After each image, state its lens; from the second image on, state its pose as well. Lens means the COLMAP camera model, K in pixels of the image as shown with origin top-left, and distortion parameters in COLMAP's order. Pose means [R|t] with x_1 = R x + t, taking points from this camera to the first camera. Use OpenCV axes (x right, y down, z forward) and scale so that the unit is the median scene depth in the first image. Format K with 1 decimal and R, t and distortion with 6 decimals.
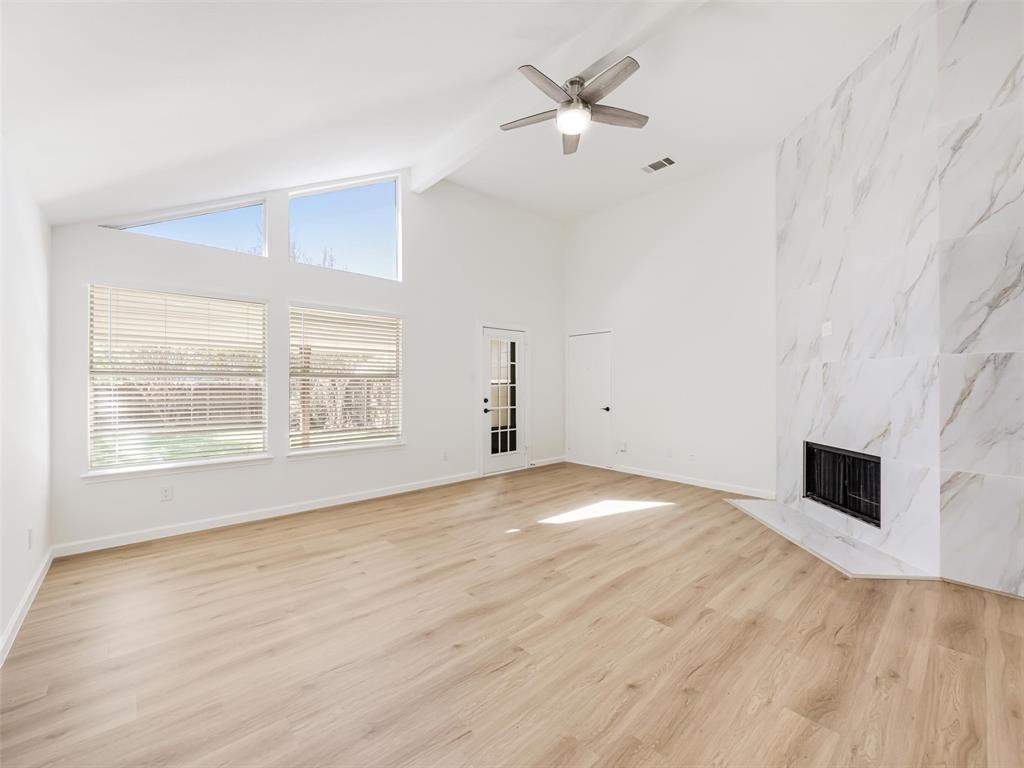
lens RADIAL K [[417.6, 0, 512.0], [0, 417.6, 384.0], [0, 0, 1]] dist [0.005071, -0.000279]
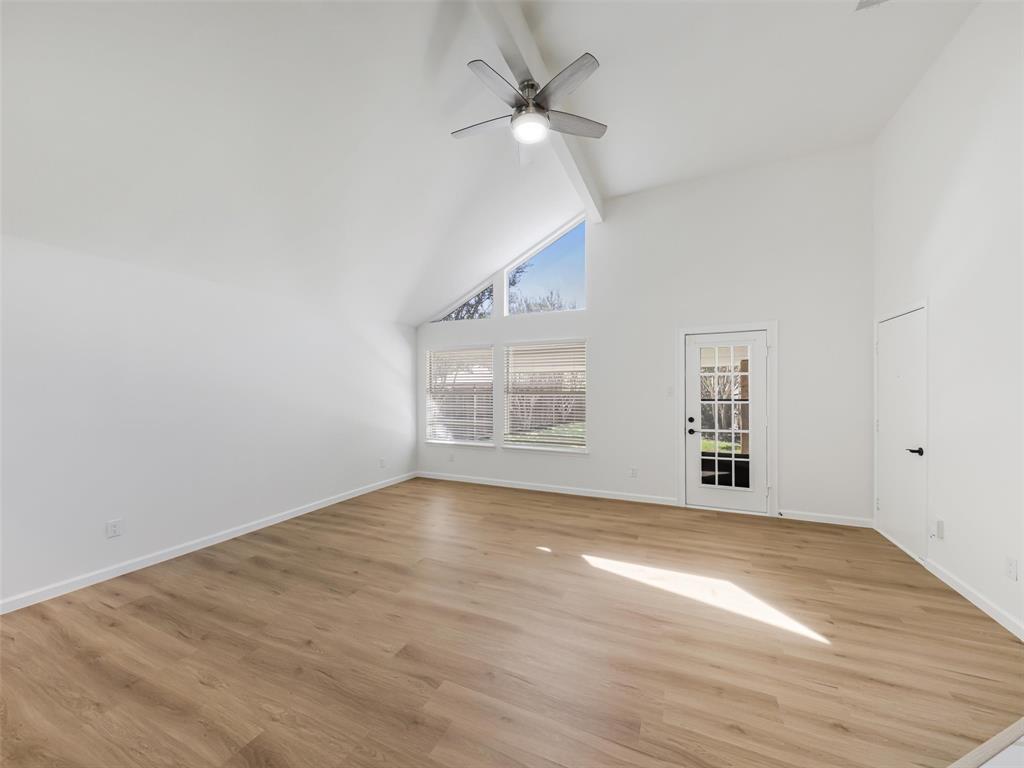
lens RADIAL K [[382.2, 0, 512.0], [0, 382.2, 384.0], [0, 0, 1]] dist [0.000276, -0.000257]
pose [[0.405450, -0.012777, -0.914028, 0.795890], [0.001177, 0.999909, -0.013456, -0.038793], [0.914116, 0.004380, 0.405428, 0.521739]]
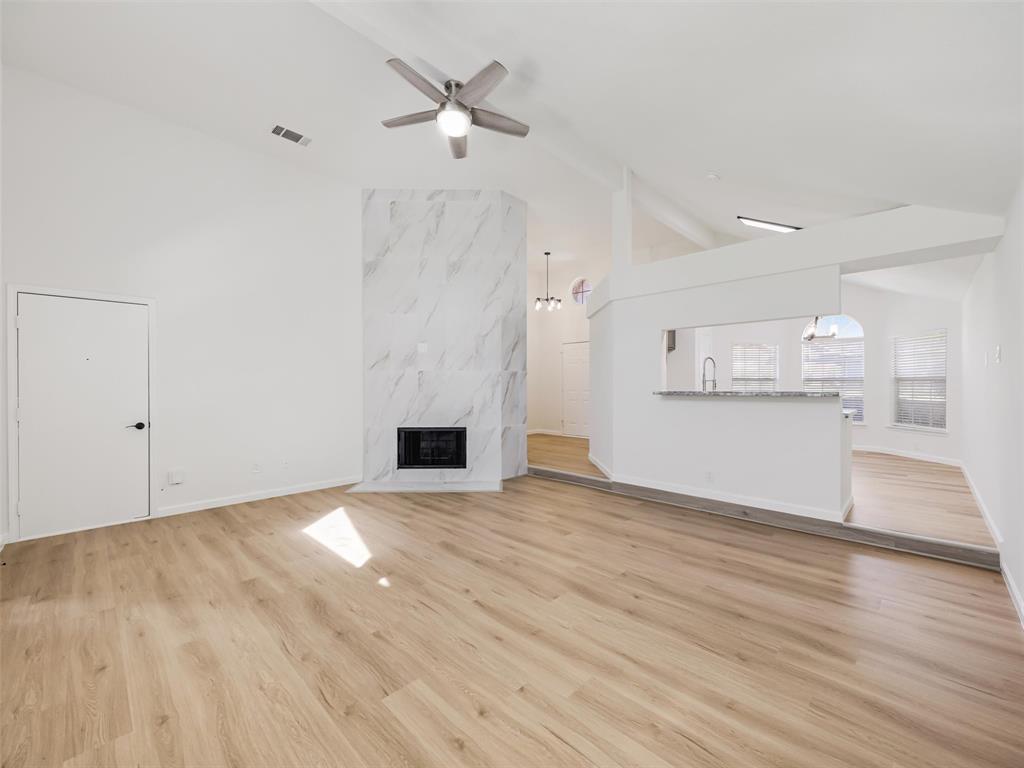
lens RADIAL K [[417.6, 0, 512.0], [0, 417.6, 384.0], [0, 0, 1]] dist [0.005071, -0.000279]
pose [[-0.069589, -0.000060, 0.997576, -0.739303], [0.002037, 0.999998, 0.000202, -0.004465], [-0.997574, 0.002046, -0.069588, 0.799102]]
